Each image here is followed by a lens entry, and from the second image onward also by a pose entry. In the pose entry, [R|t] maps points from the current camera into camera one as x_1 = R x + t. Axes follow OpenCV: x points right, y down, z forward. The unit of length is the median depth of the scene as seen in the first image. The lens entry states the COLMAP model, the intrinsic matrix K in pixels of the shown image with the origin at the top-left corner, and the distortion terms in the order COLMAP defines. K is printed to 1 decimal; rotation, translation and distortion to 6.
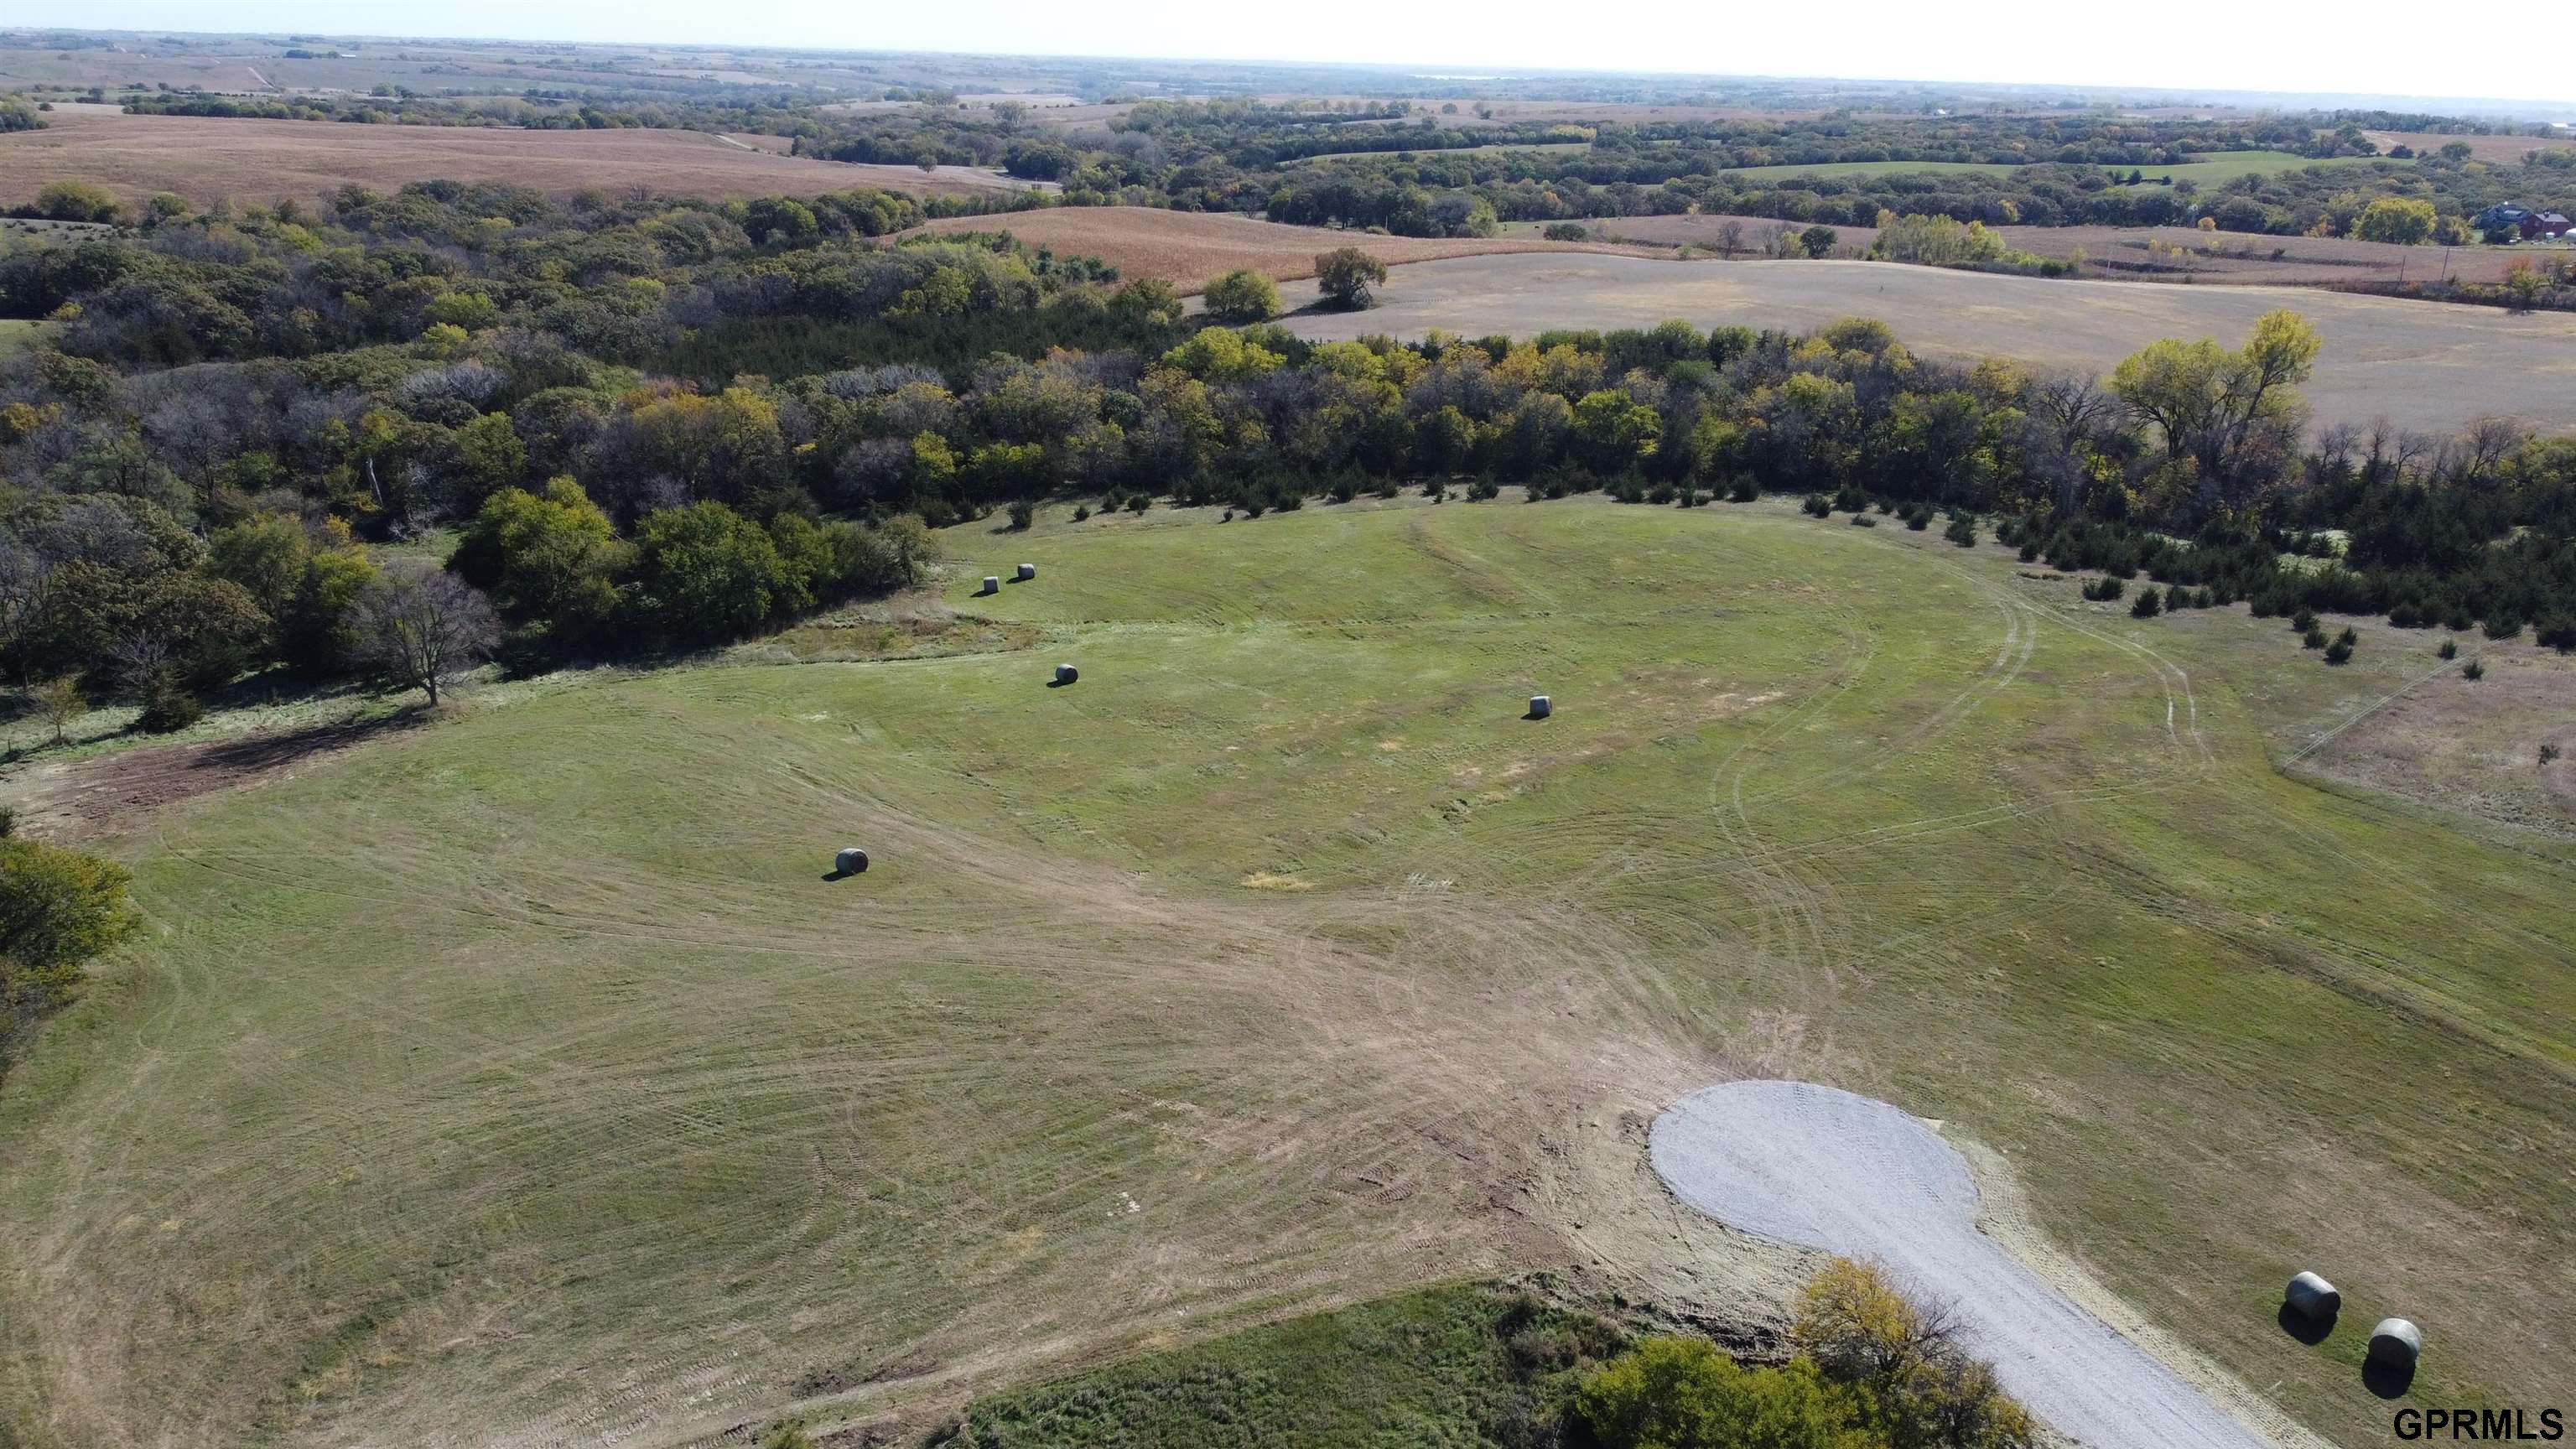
lens RADIAL K [[1972.1, 0, 1295.6], [0, 1972.1, 711.0], [0, 0, 1]] dist [-0.003392, -0.002845]
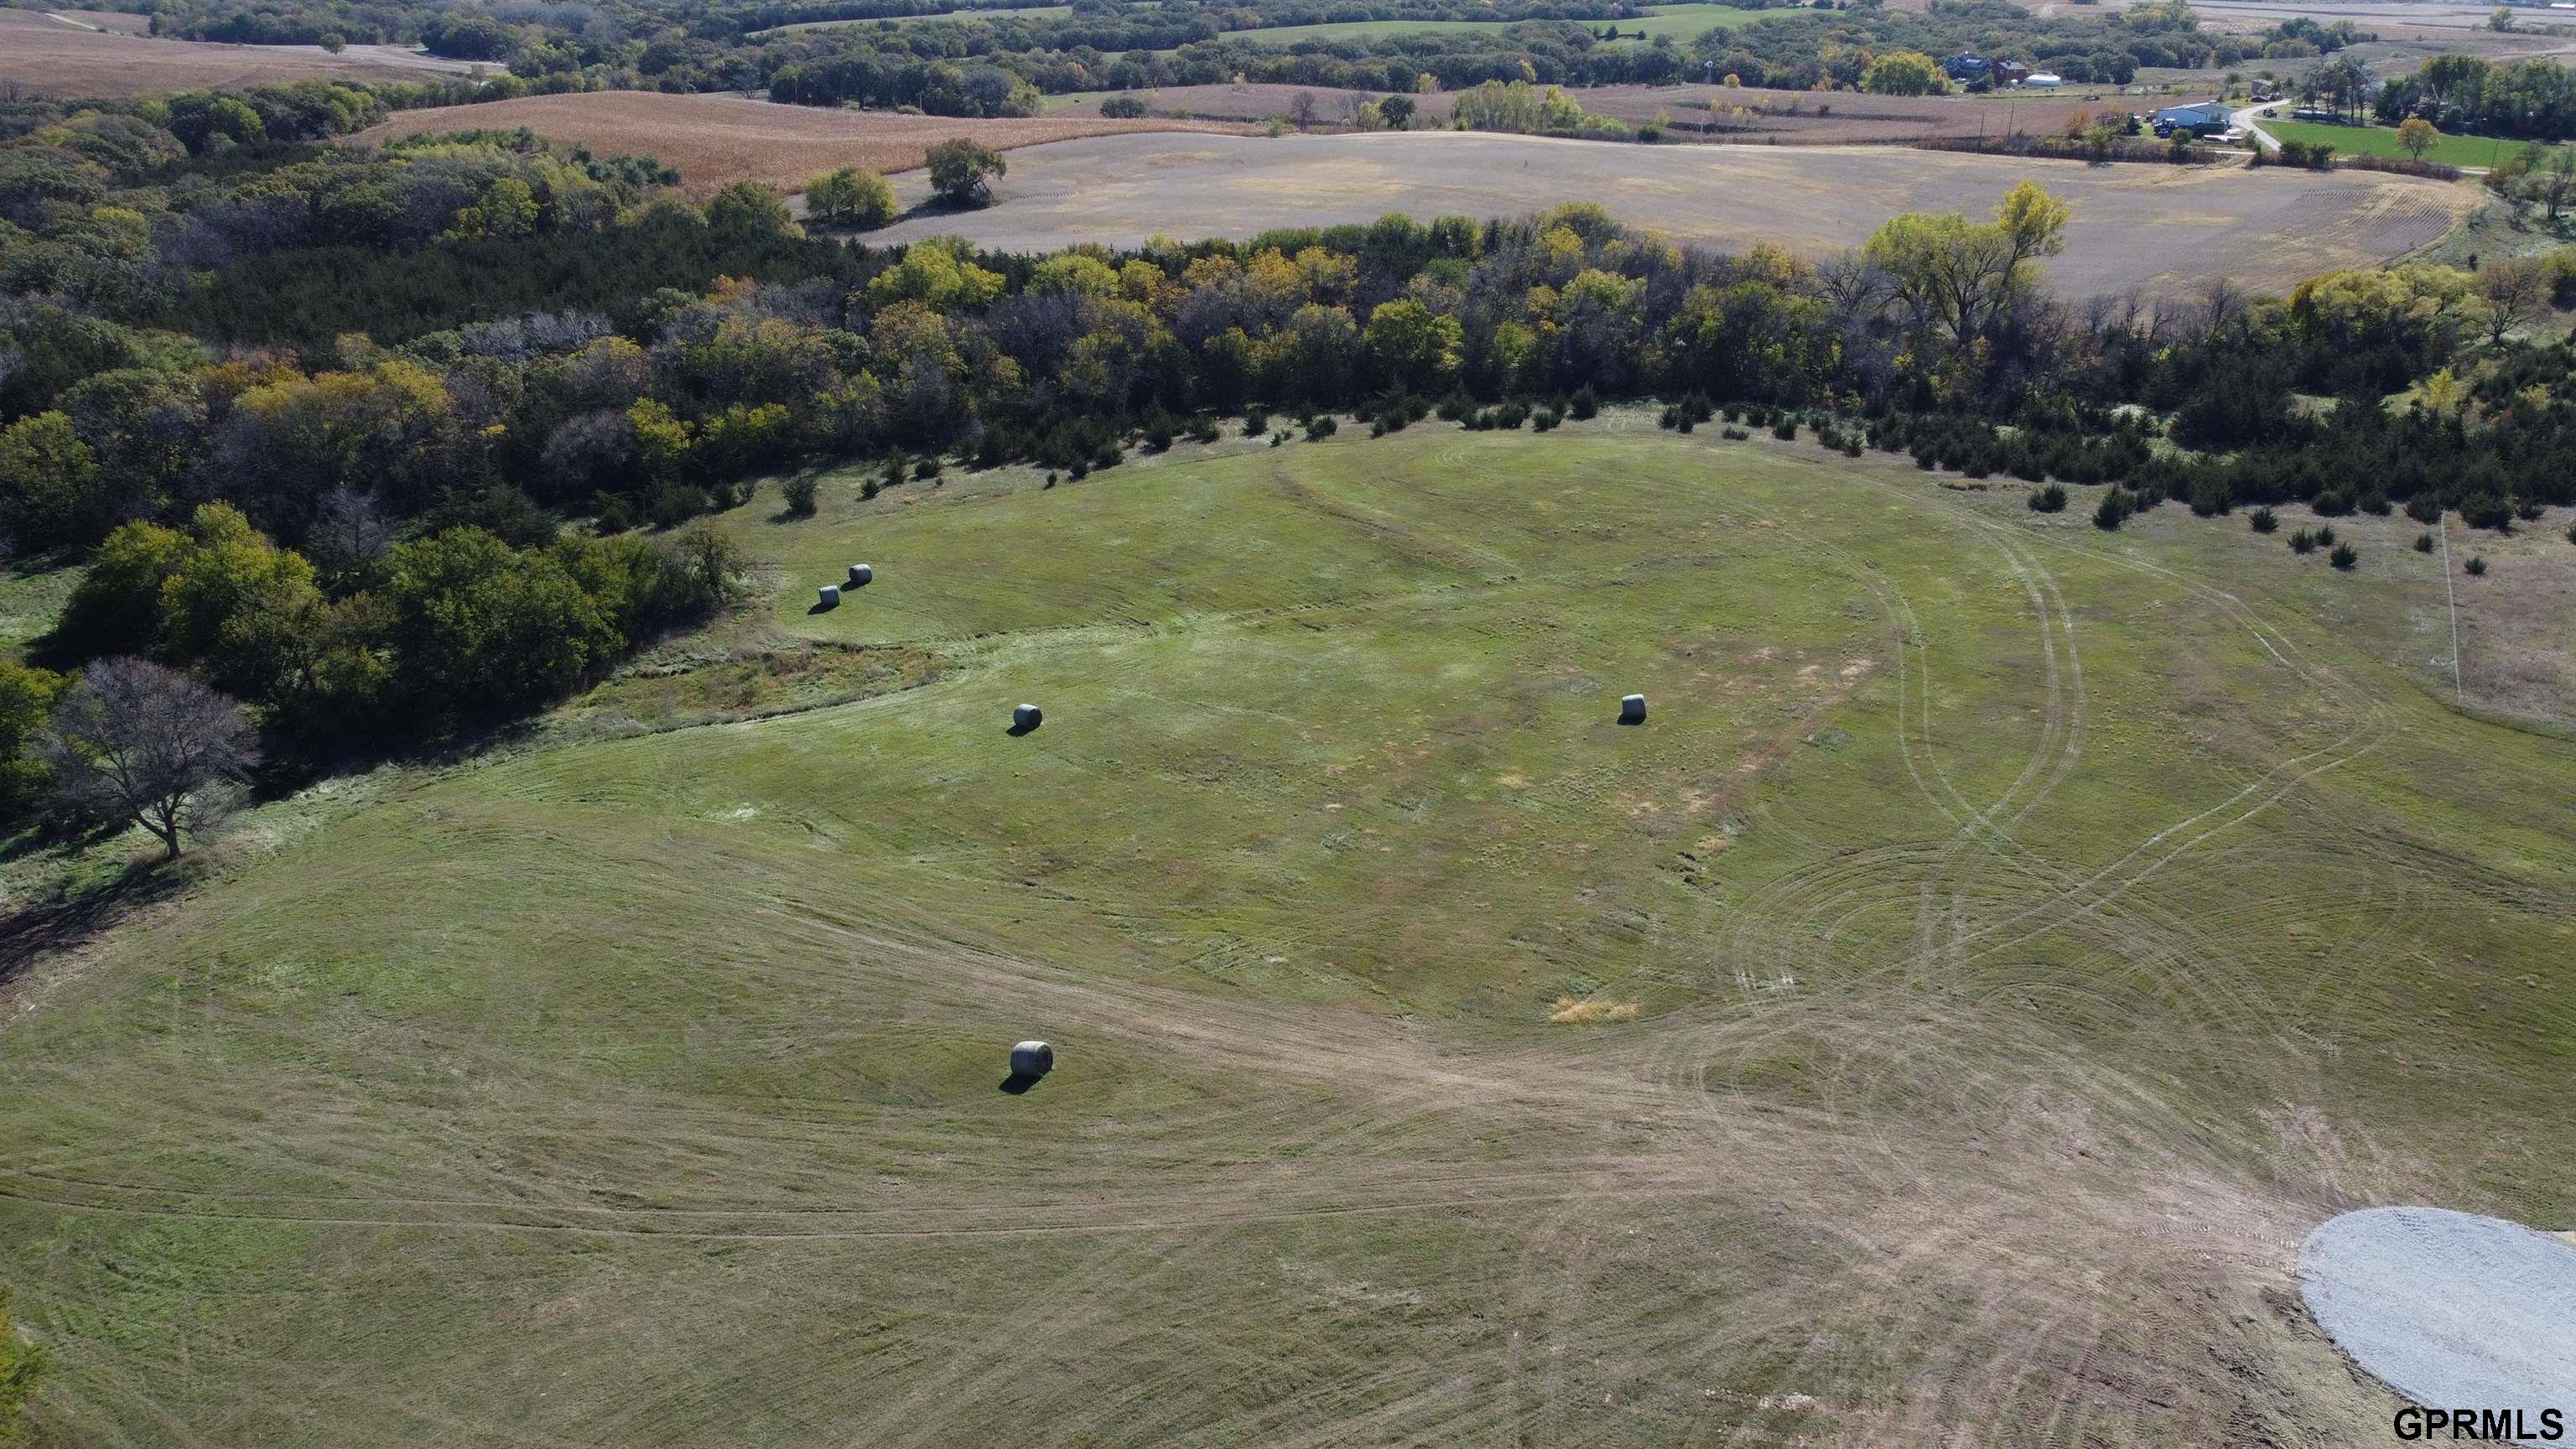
lens RADIAL K [[1972.1, 0, 1295.6], [0, 1972.1, 711.0], [0, 0, 1]] dist [-0.003392, -0.002845]
pose [[0.958956, -0.108891, 0.261812, -0.131920], [0.091625, 0.992788, 0.077314, -0.043654], [-0.268342, -0.050152, 0.962017, 0.112133]]
